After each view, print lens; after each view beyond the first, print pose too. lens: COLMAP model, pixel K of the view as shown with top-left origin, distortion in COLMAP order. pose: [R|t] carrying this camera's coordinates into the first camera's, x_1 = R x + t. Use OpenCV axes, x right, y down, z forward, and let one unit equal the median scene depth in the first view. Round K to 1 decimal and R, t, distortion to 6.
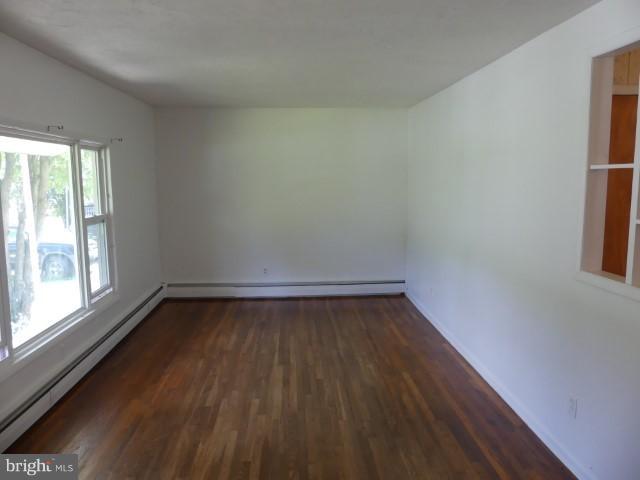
lens RADIAL K [[477.7, 0, 318.2], [0, 477.7, 240.7], [0, 0, 1]] dist [-0.021663, 0.019831]
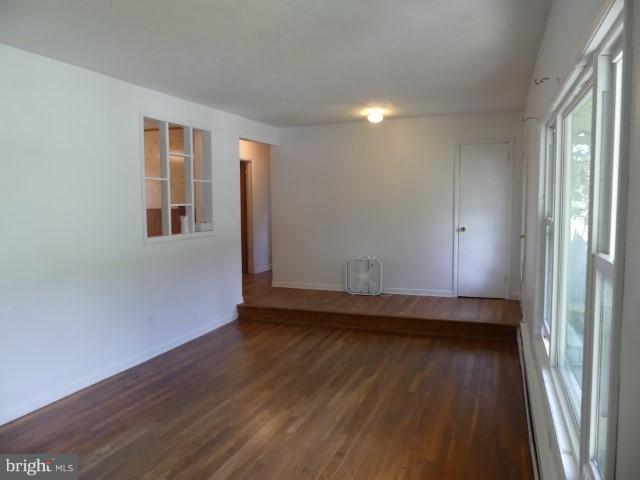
lens RADIAL K [[477.7, 0, 319.6], [0, 477.7, 237.9], [0, 0, 1]] dist [-0.021663, 0.019831]
pose [[-0.911162, -0.021633, 0.411480, -0.562861], [0.066716, 0.977699, 0.199134, -0.186955], [-0.406611, 0.208896, -0.889399, 1.790056]]
